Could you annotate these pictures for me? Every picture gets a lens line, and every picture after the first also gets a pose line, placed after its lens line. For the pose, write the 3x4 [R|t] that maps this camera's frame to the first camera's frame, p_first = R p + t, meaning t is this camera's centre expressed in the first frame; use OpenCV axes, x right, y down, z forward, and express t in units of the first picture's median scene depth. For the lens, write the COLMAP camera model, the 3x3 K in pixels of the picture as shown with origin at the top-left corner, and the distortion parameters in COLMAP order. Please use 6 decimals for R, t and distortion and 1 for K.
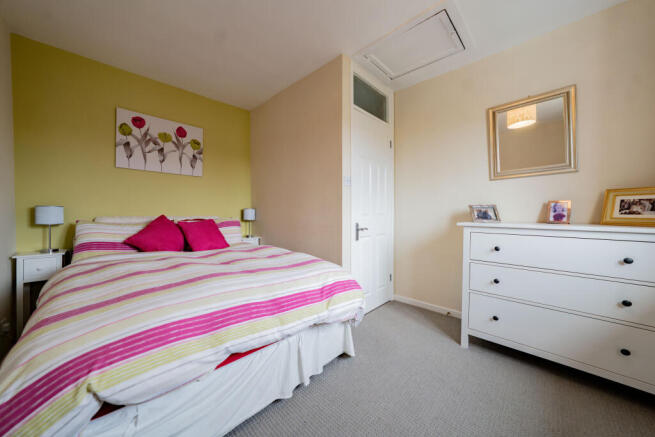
lens RADIAL K [[228.8, 0, 326.9], [0, 228.8, 215.1], [0, 0, 1]] dist [-0.016549, 0.000329]
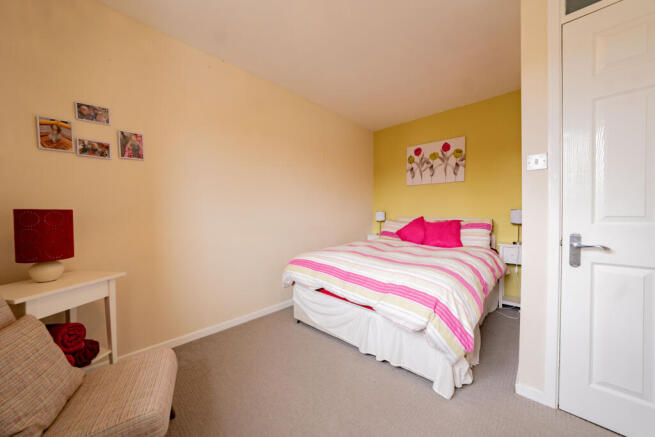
lens RADIAL K [[228.8, 0, 326.8], [0, 228.8, 216.9], [0, 0, 1]] dist [-0.016549, 0.000329]
pose [[0.014452, 0.008766, -0.999857, 0.595215], [-0.010325, 0.999910, 0.008617, -0.003239], [0.999842, 0.010199, 0.014542, 0.389830]]
